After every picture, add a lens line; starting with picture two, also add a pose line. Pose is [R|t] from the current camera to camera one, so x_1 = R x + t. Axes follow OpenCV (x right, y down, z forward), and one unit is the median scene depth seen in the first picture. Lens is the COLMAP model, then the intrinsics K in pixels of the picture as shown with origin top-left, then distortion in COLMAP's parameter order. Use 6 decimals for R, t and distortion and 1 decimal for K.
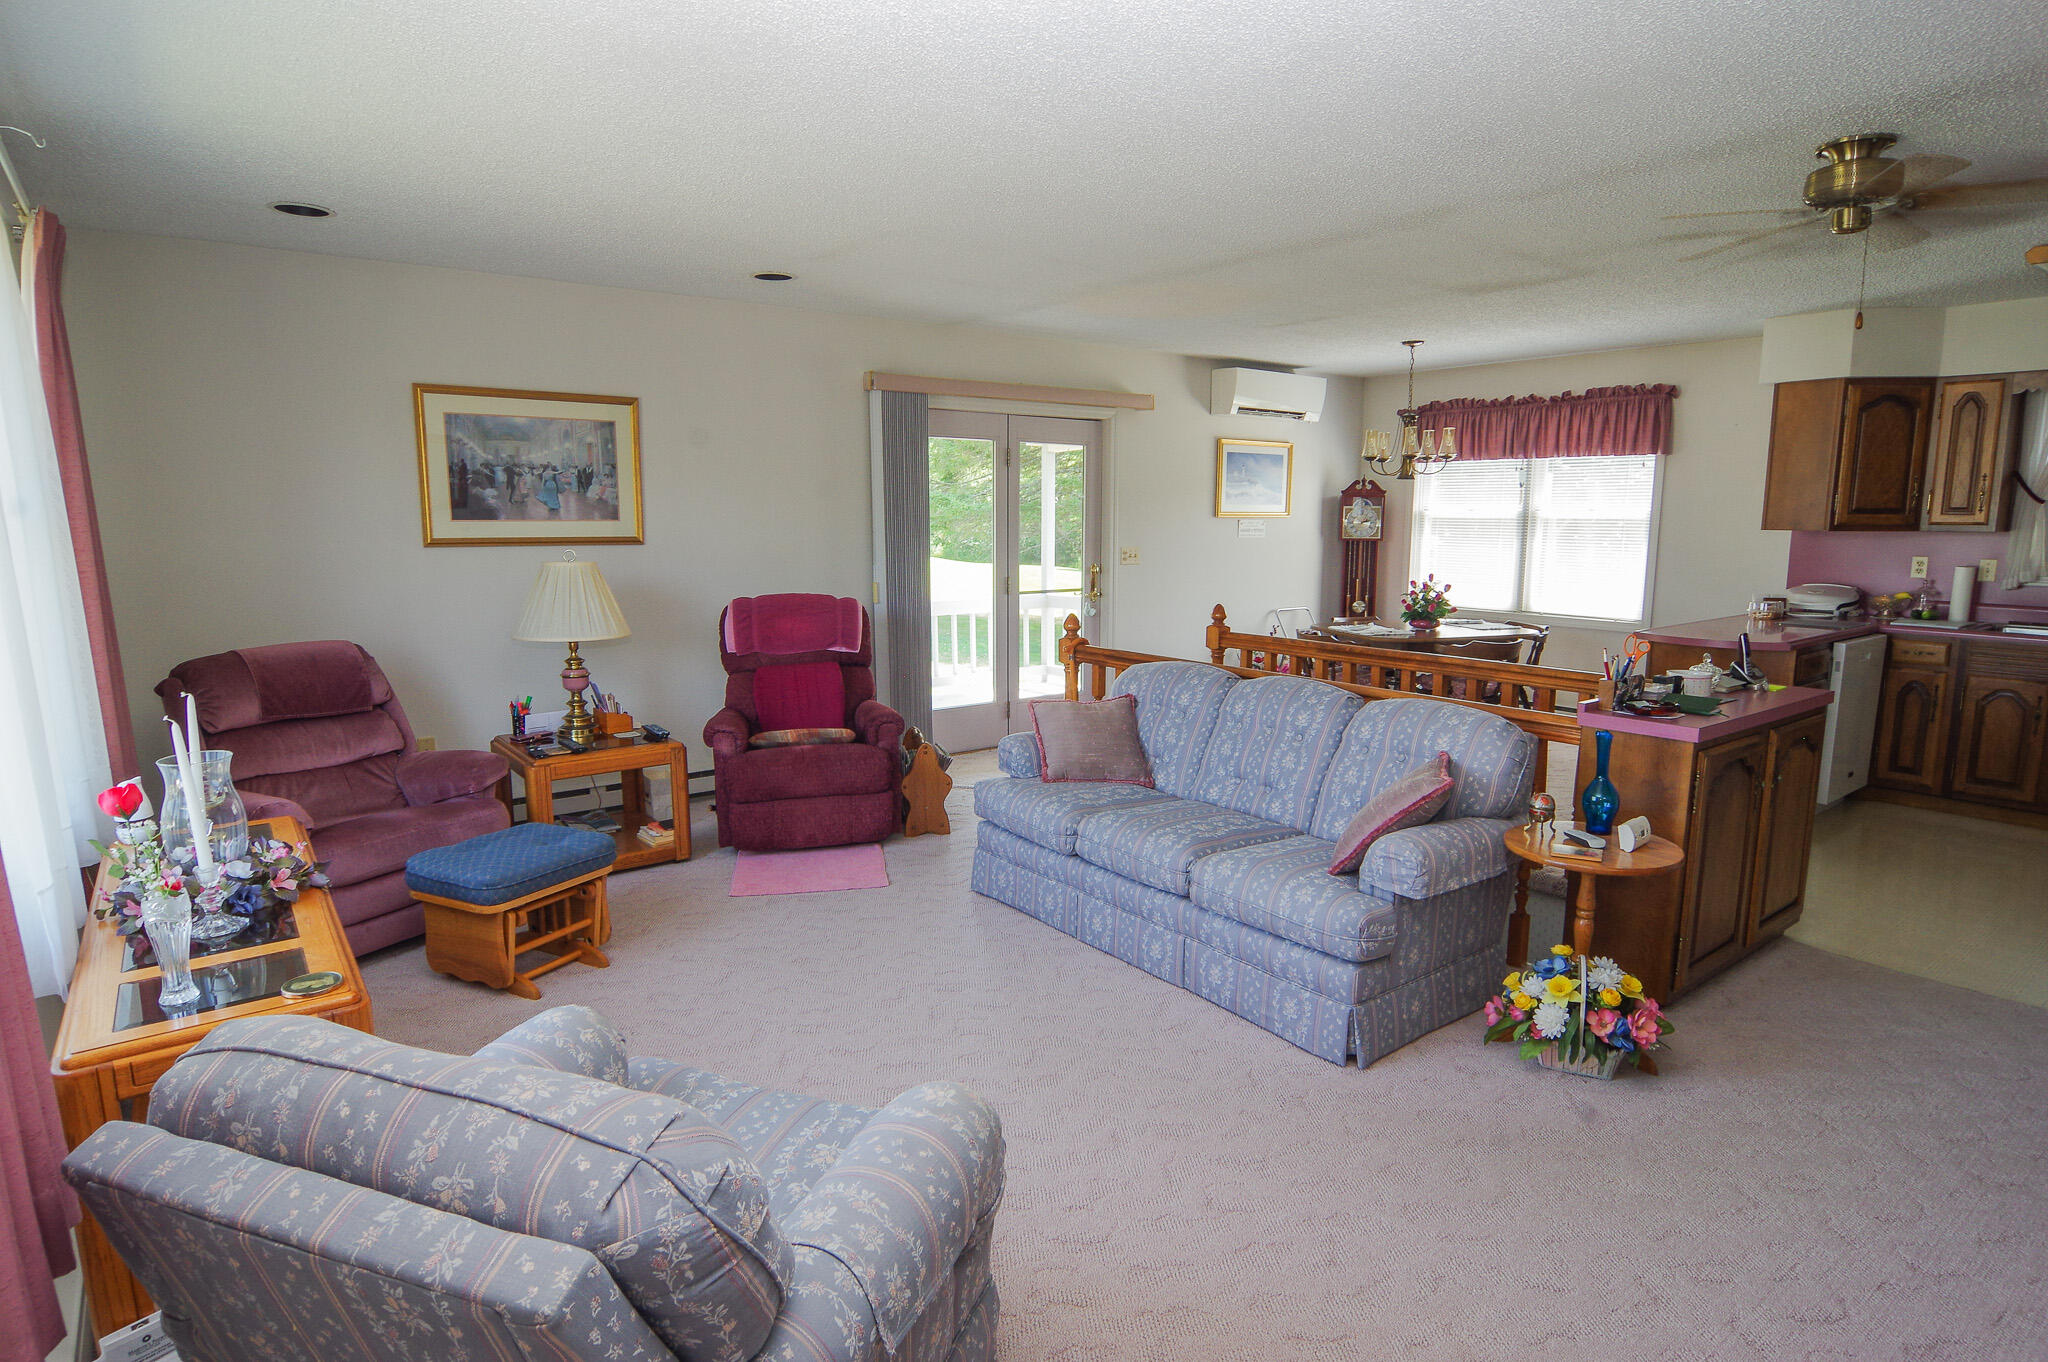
lens RADIAL K [[1089.5, 0, 1029.3], [0, 1089.5, 684.0], [0, 0, 1]] dist [-0.005718, -0.012235]
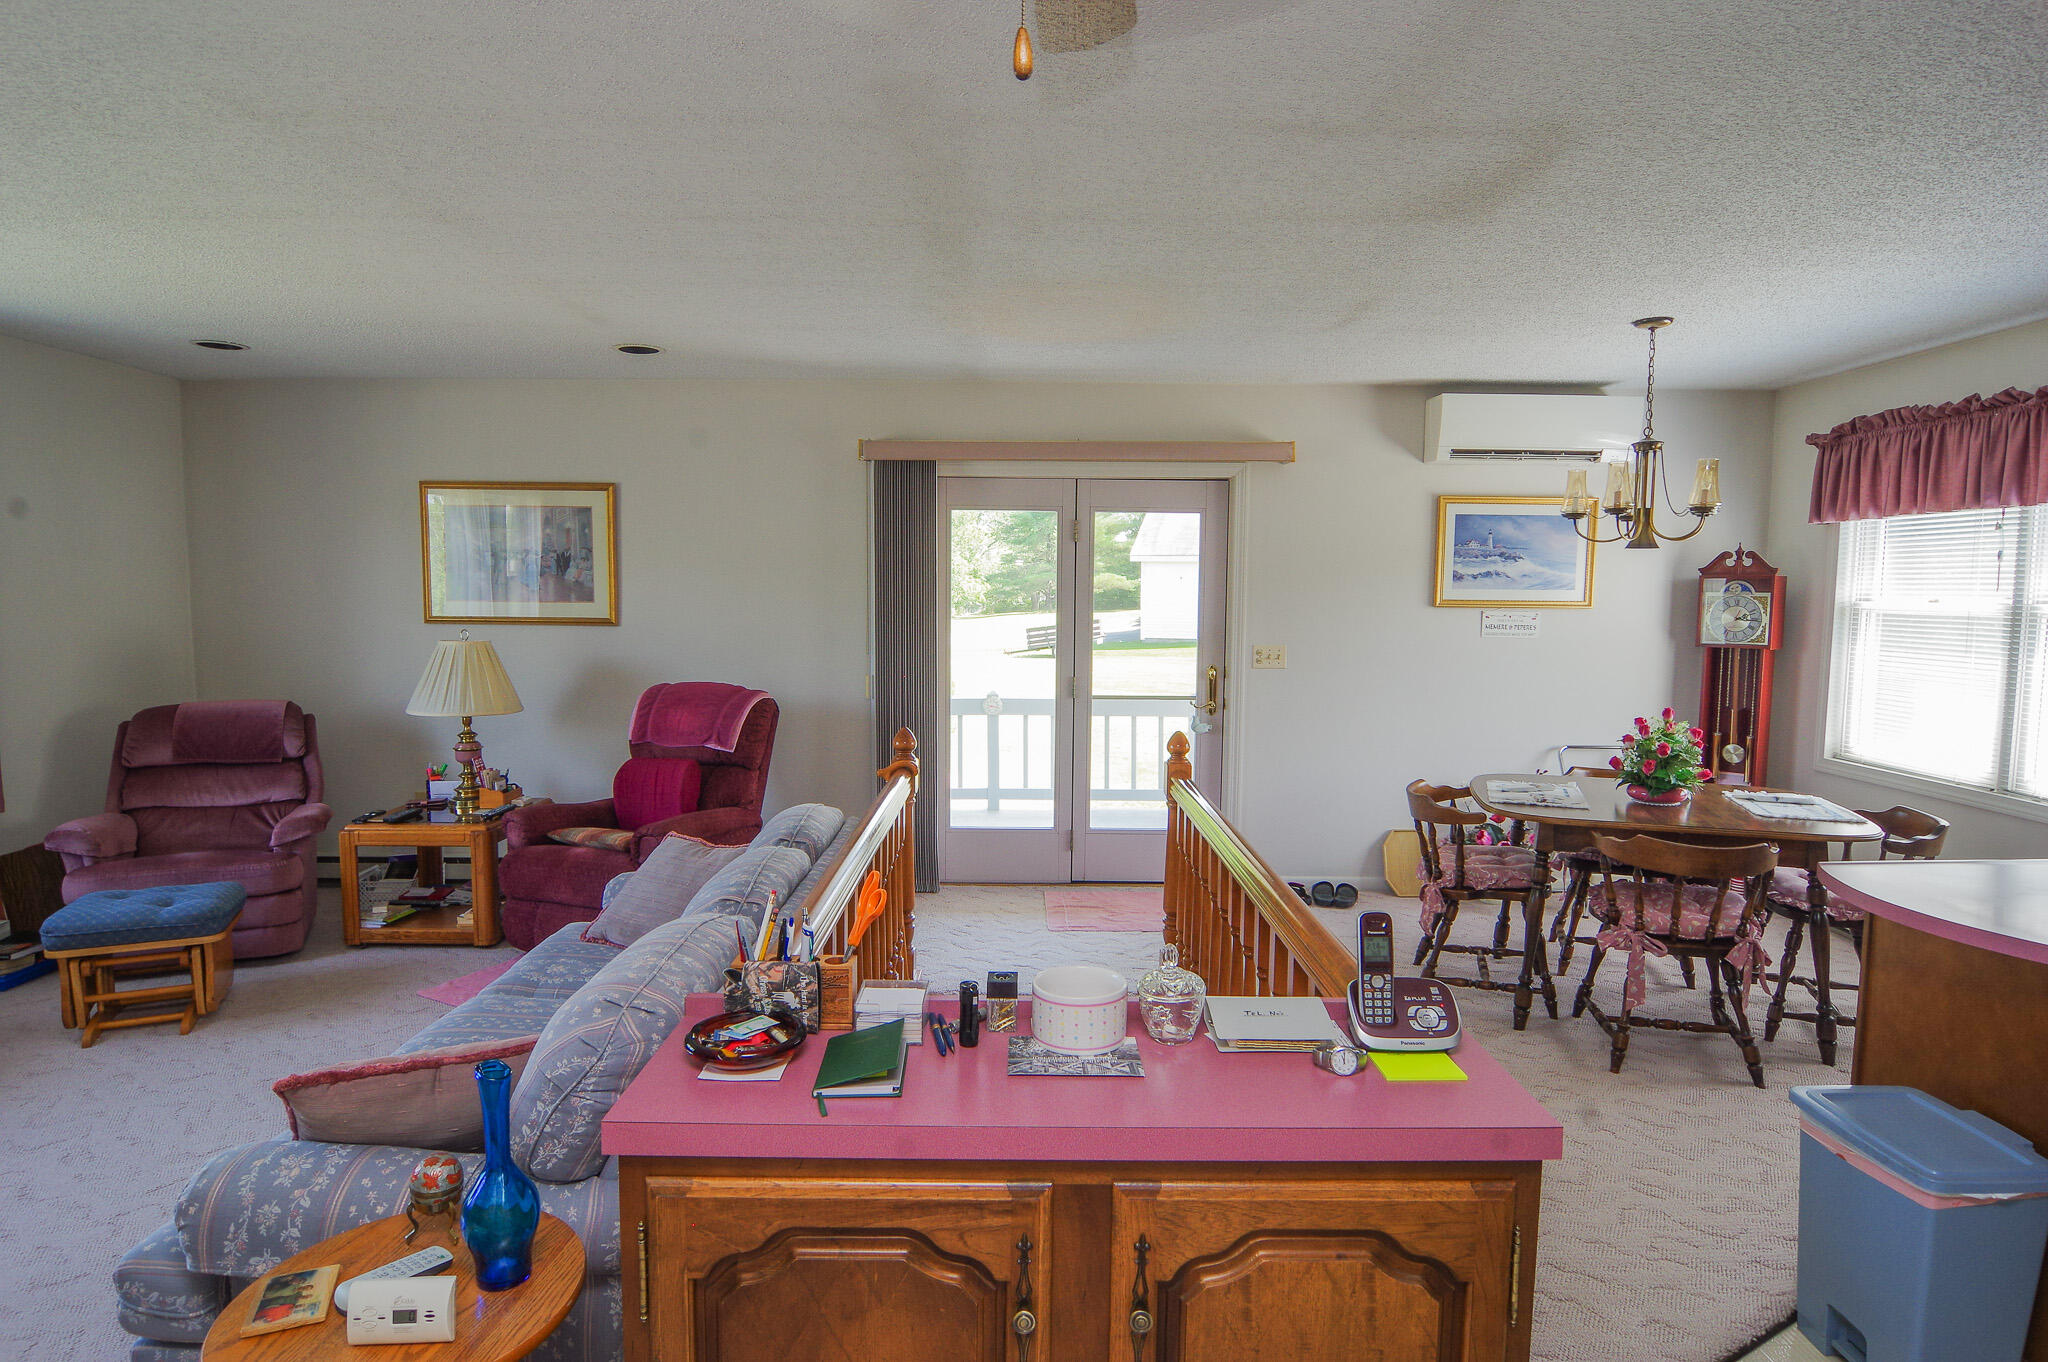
lens RADIAL K [[1089.5, 0, 1029.3], [0, 1089.5, 684.0], [0, 0, 1]] dist [-0.005718, -0.012235]
pose [[0.798357, 0.055017, -0.599667, 0.422042], [-0.100709, 0.993991, -0.042883, -0.052586], [0.593704, 0.094627, 0.799100, 0.319538]]
